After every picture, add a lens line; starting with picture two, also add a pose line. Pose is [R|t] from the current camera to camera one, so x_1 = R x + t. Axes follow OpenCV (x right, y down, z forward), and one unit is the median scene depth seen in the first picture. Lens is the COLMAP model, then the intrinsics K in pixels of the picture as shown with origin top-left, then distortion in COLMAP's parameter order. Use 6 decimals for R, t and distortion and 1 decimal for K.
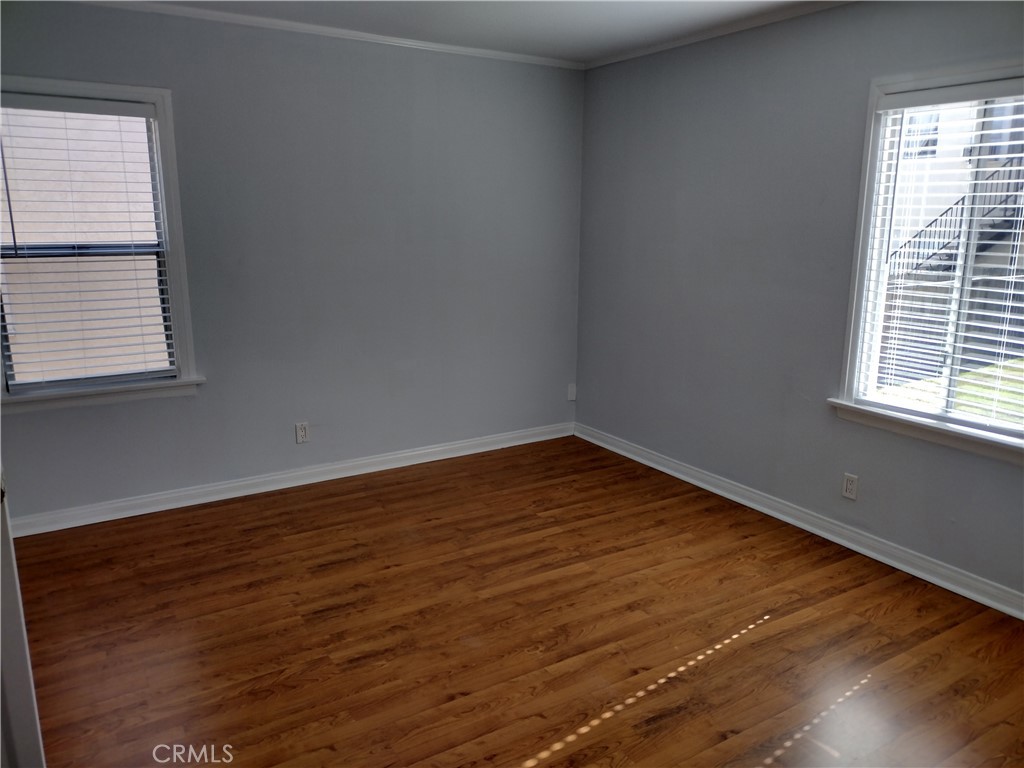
lens RADIAL K [[772.6, 0, 512.0], [0, 772.6, 384.0], [0, 0, 1]] dist [0.045414, -0.059246]
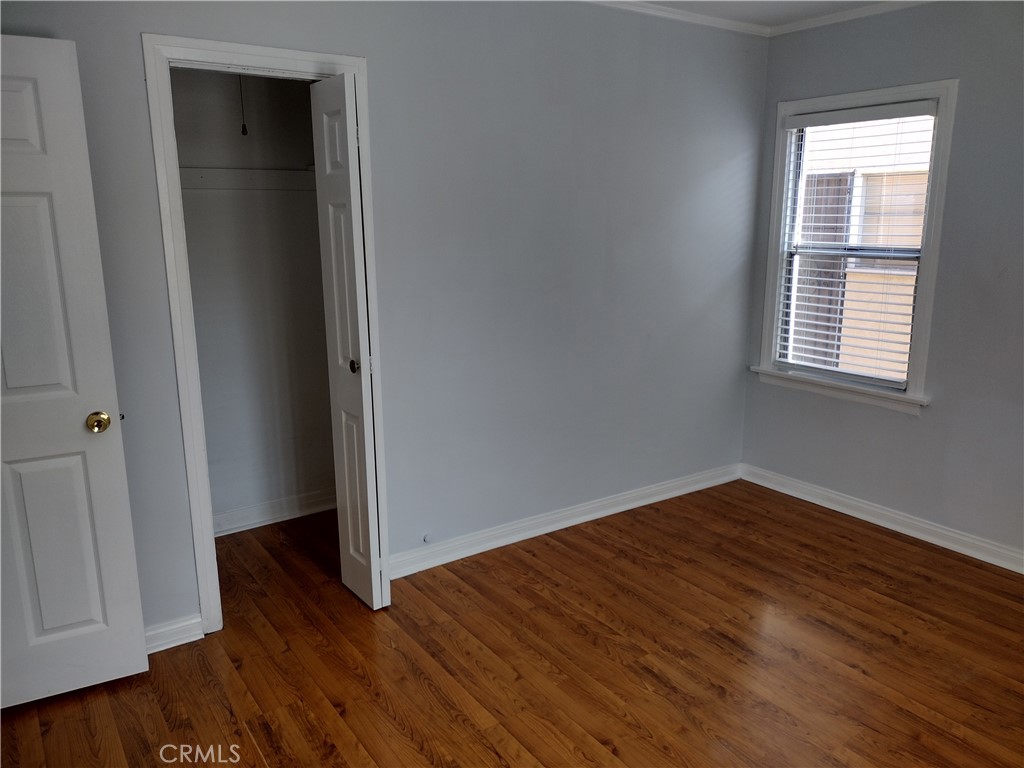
lens RADIAL K [[772.6, 0, 512.0], [0, 772.6, 384.0], [0, 0, 1]] dist [0.045414, -0.059246]
pose [[0.027577, 0.210971, -0.977103, 0.510848], [-0.208205, 0.957250, 0.200808, -0.117184], [0.977696, 0.197900, 0.070323, 0.514934]]
